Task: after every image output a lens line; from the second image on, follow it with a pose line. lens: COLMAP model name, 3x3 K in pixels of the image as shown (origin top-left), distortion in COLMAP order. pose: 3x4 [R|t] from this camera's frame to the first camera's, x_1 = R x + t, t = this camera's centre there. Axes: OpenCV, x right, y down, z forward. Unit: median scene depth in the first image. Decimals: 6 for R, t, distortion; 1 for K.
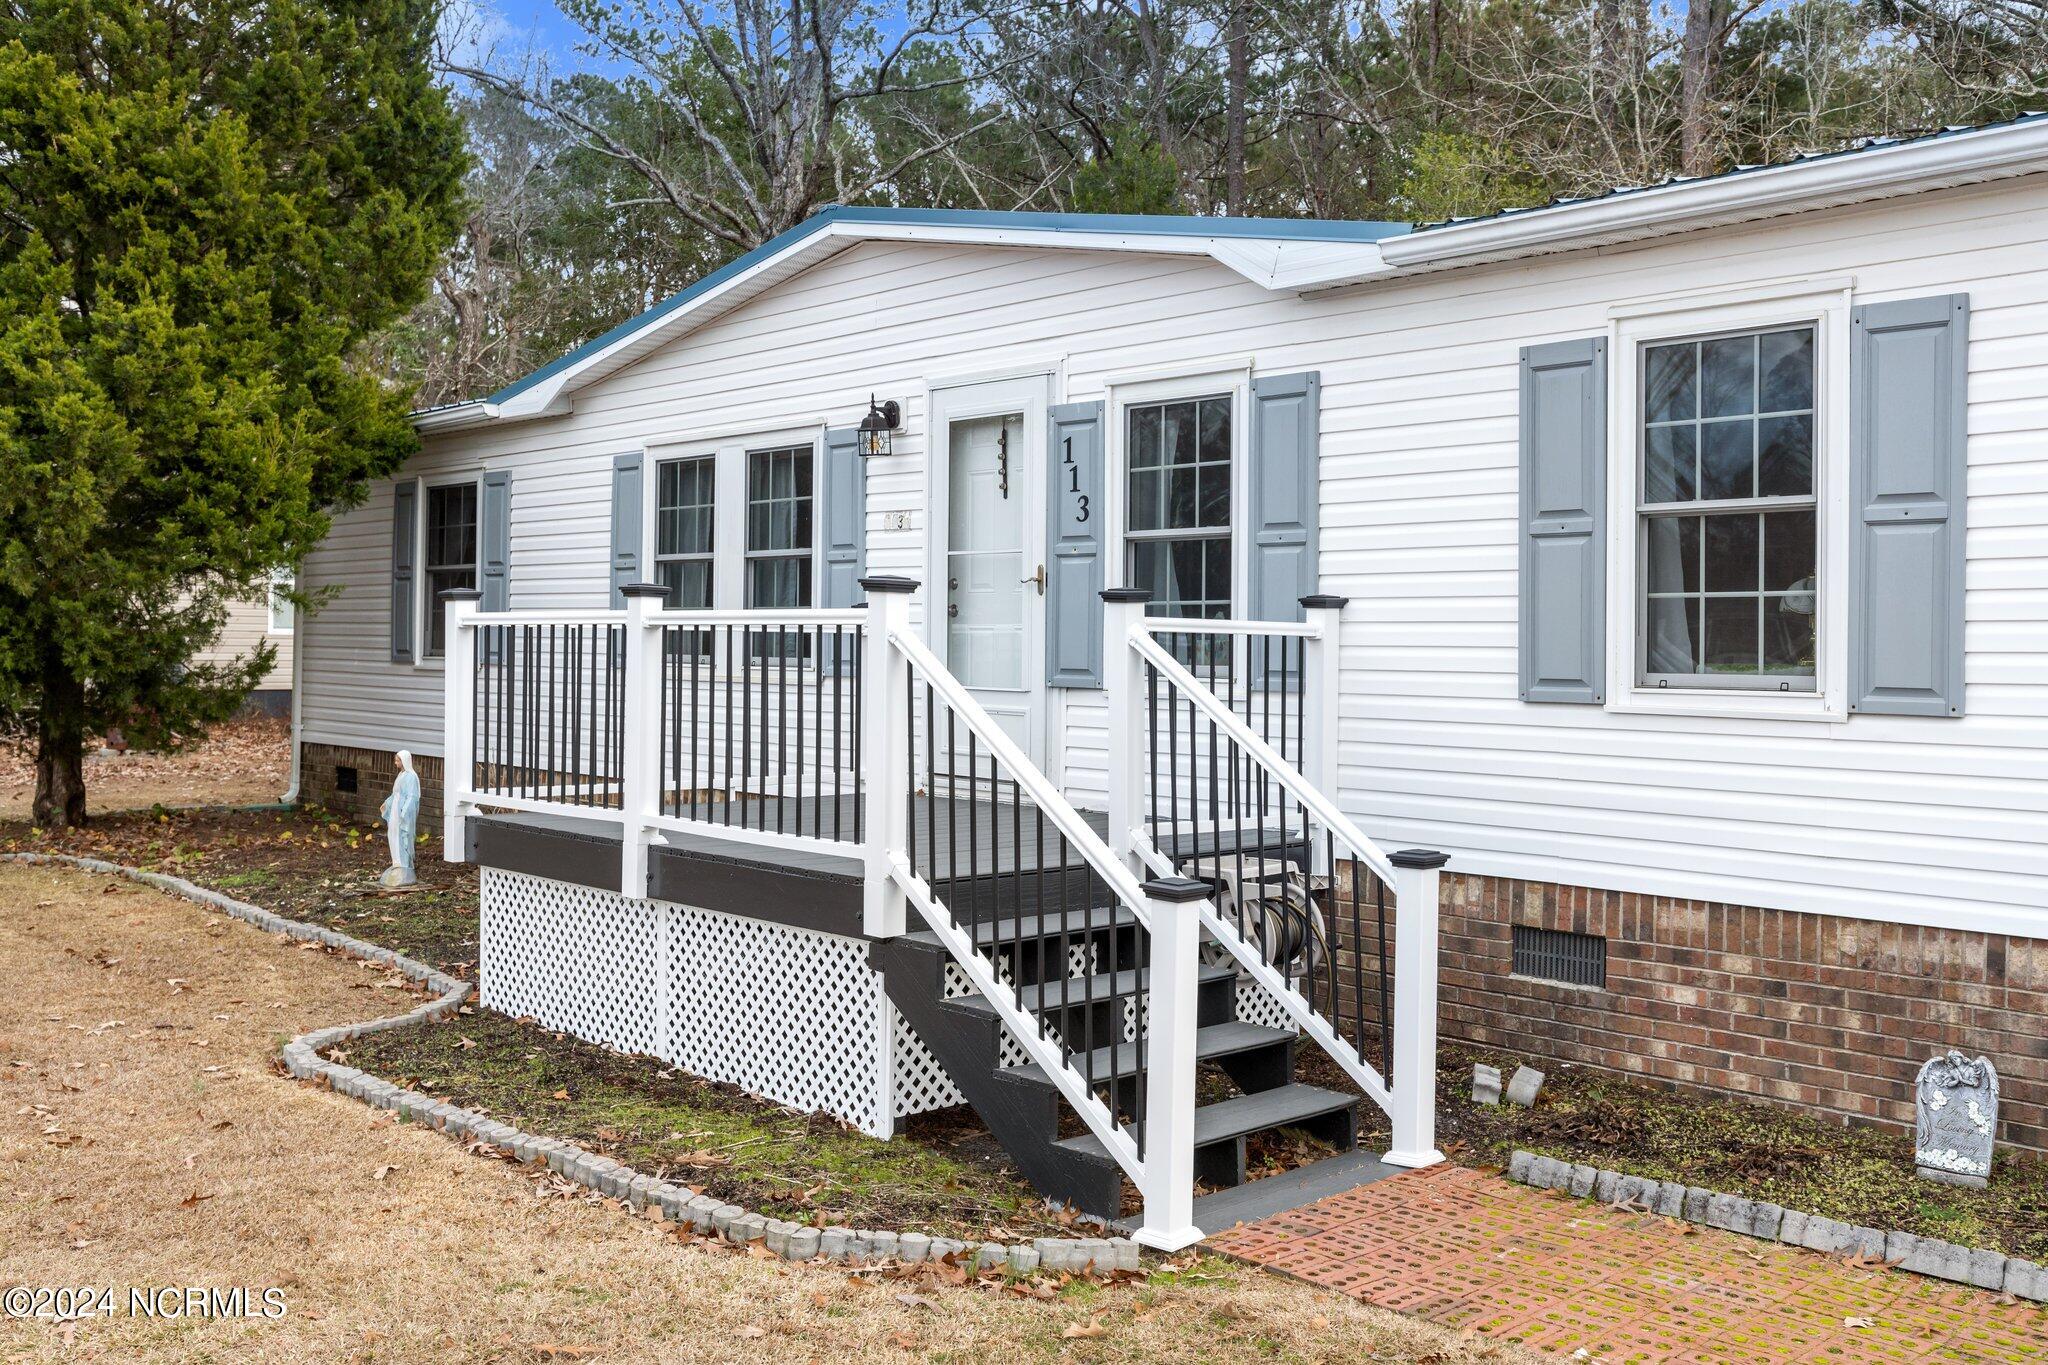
lens RADIAL K [[1865.0, 0, 1026.1], [0, 1865.0, 638.8], [0, 0, 1]] dist [0.011307, 0.005657]
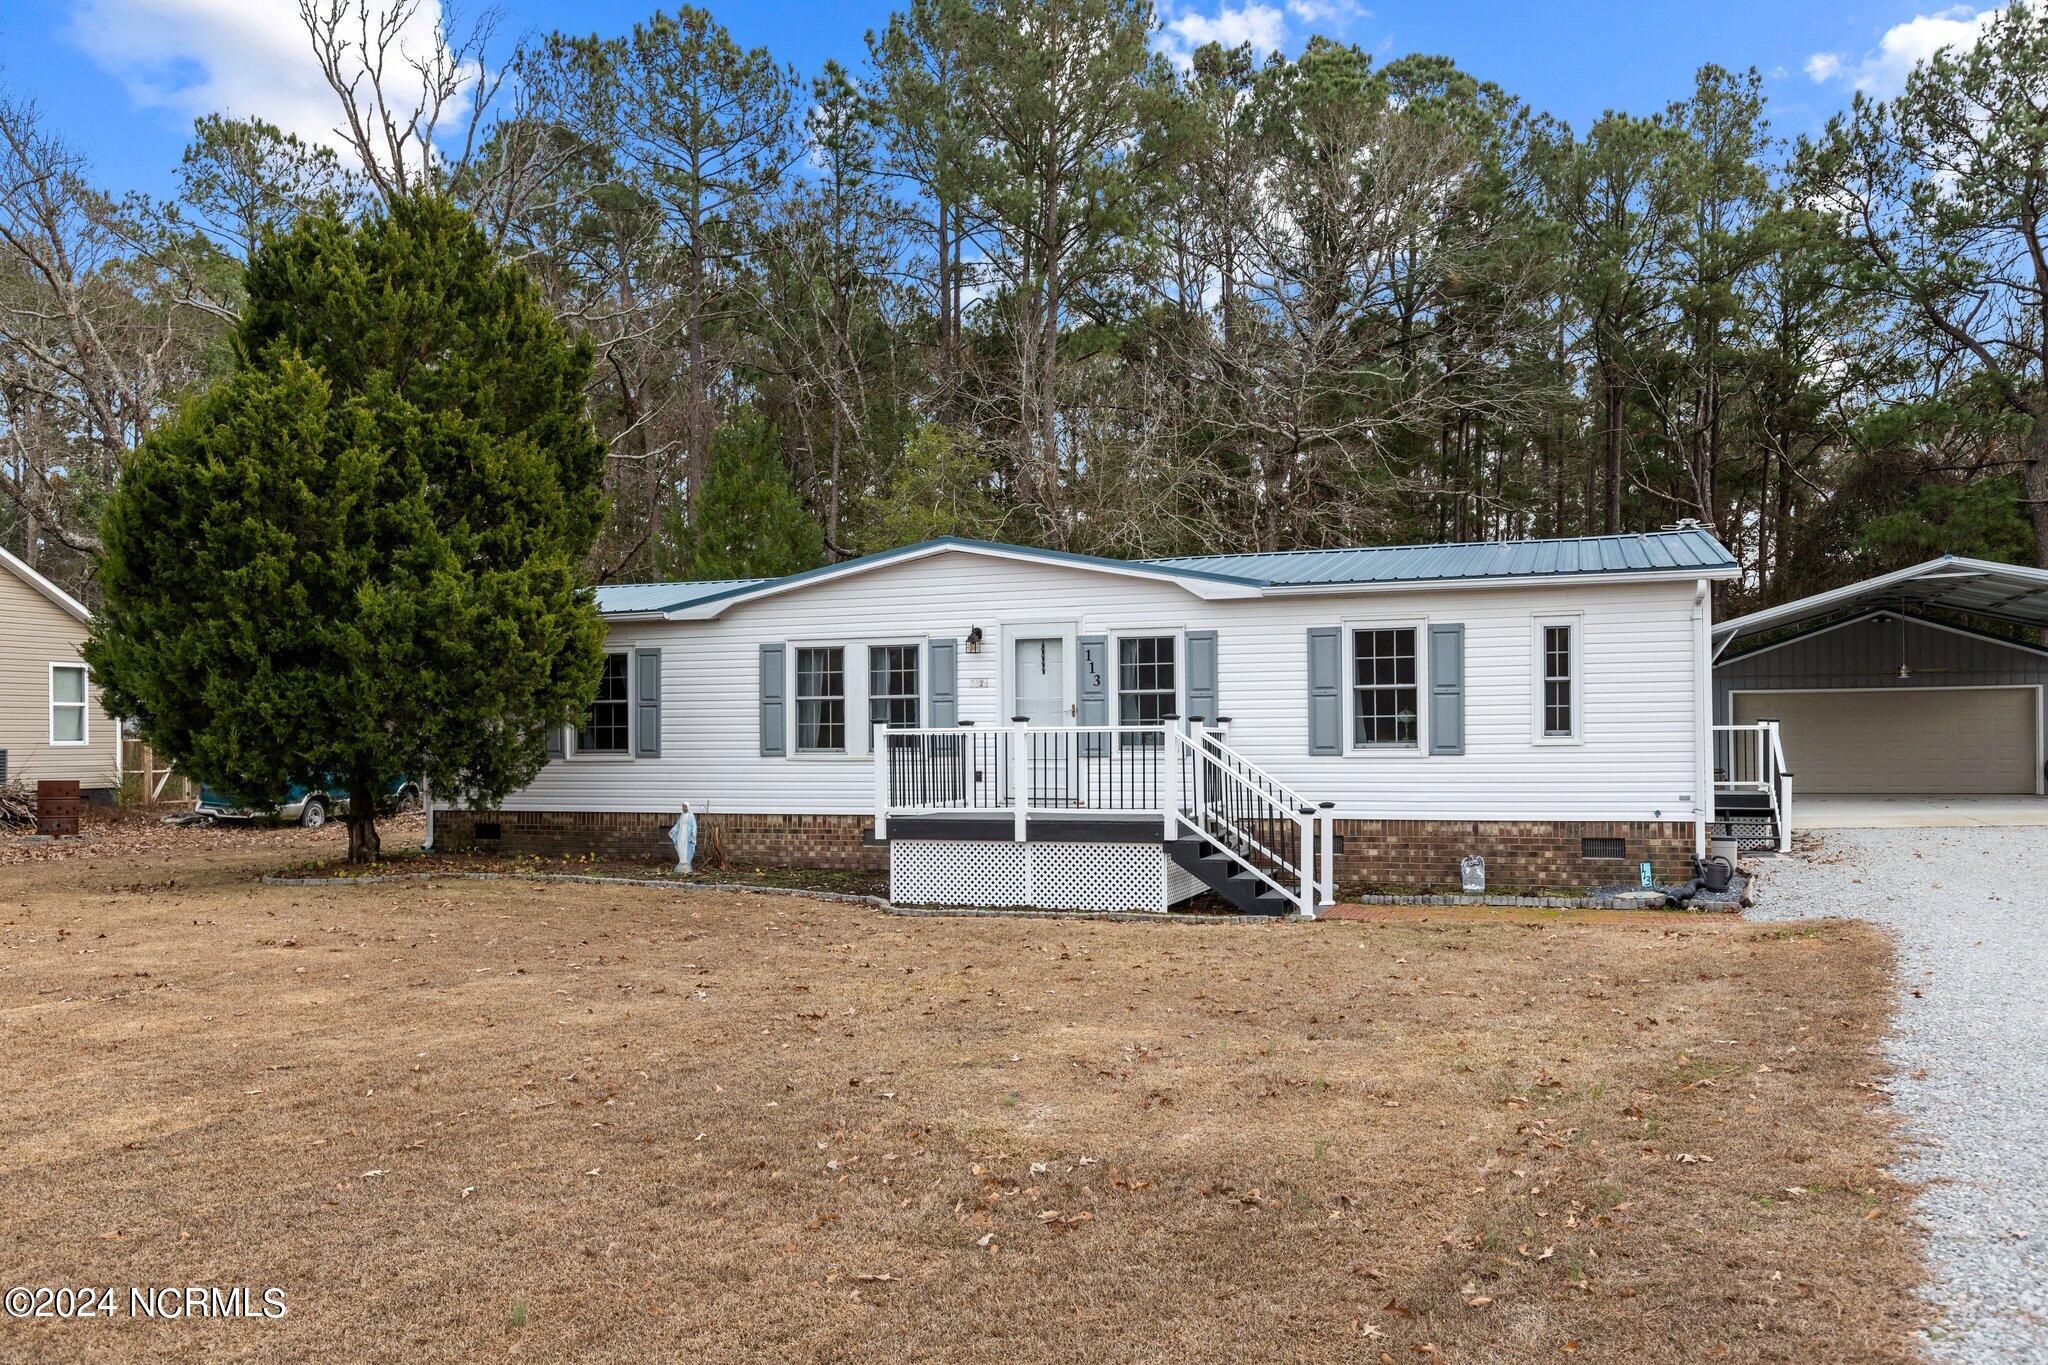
lens RADIAL K [[1536.2, 0, 1027.3], [0, 1536.2, 736.2], [0, 0, 1]] dist [0.006179, 0.006334]
pose [[0.890724, -0.017115, 0.454222, -0.939336], [0.016438, 0.999850, 0.005440, -0.011215], [-0.454247, 0.002621, 0.890872, -0.696078]]
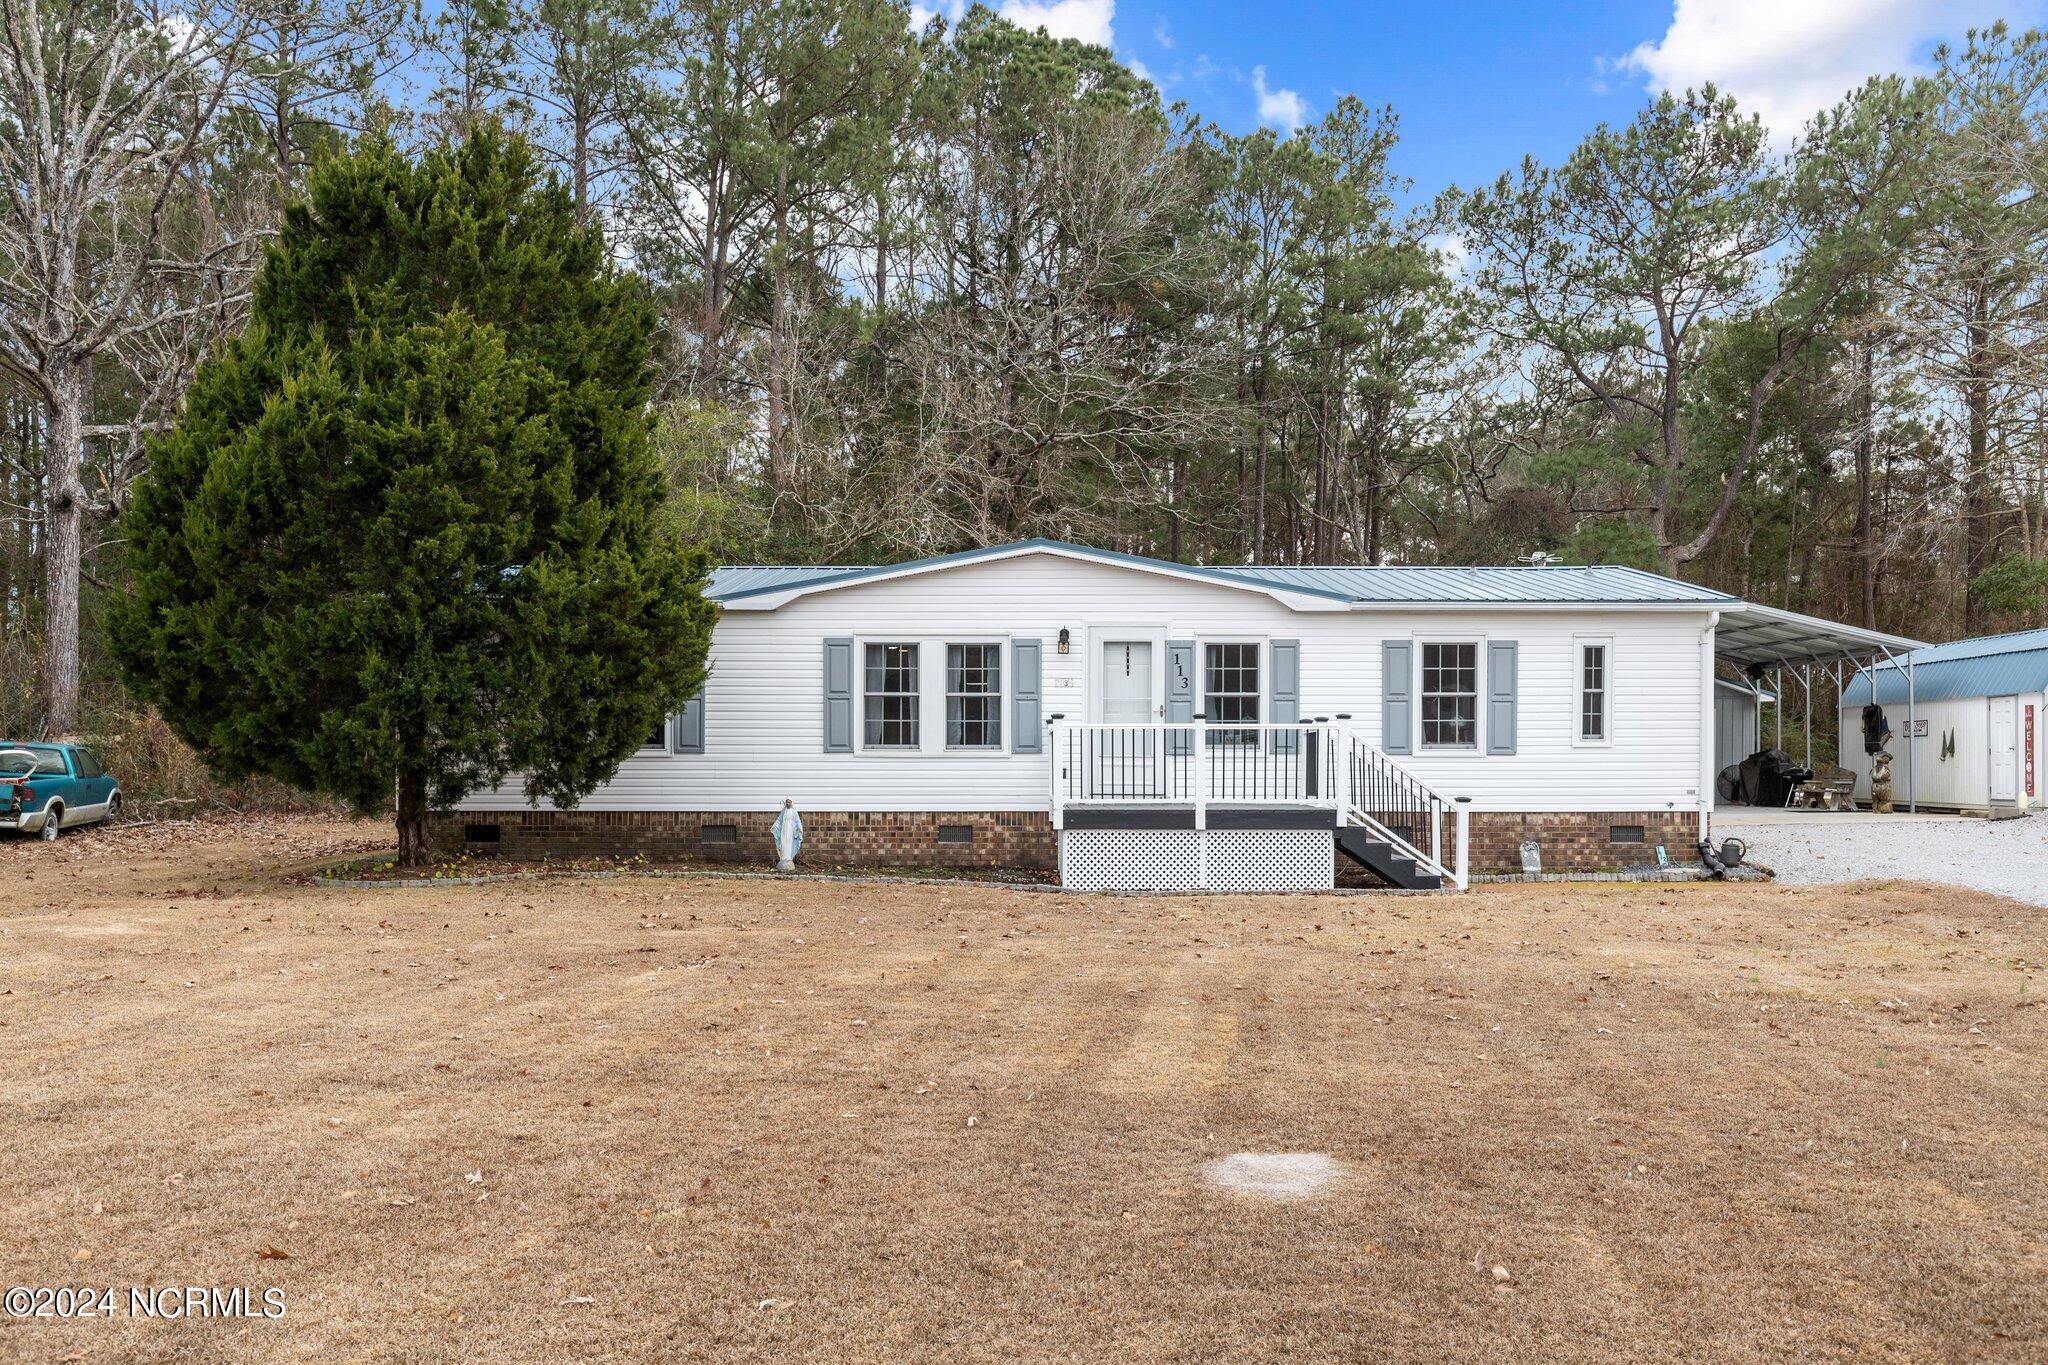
lens RADIAL K [[1776.5, 0, 1031.2], [0, 1776.5, 790.4], [0, 0, 1]] dist [0.003755, 0.001046]
pose [[0.679749, -0.022385, 0.733103, -1.873203], [0.004080, 0.999634, 0.026741, 0.009974], [-0.733433, -0.015186, 0.679592, -0.472970]]
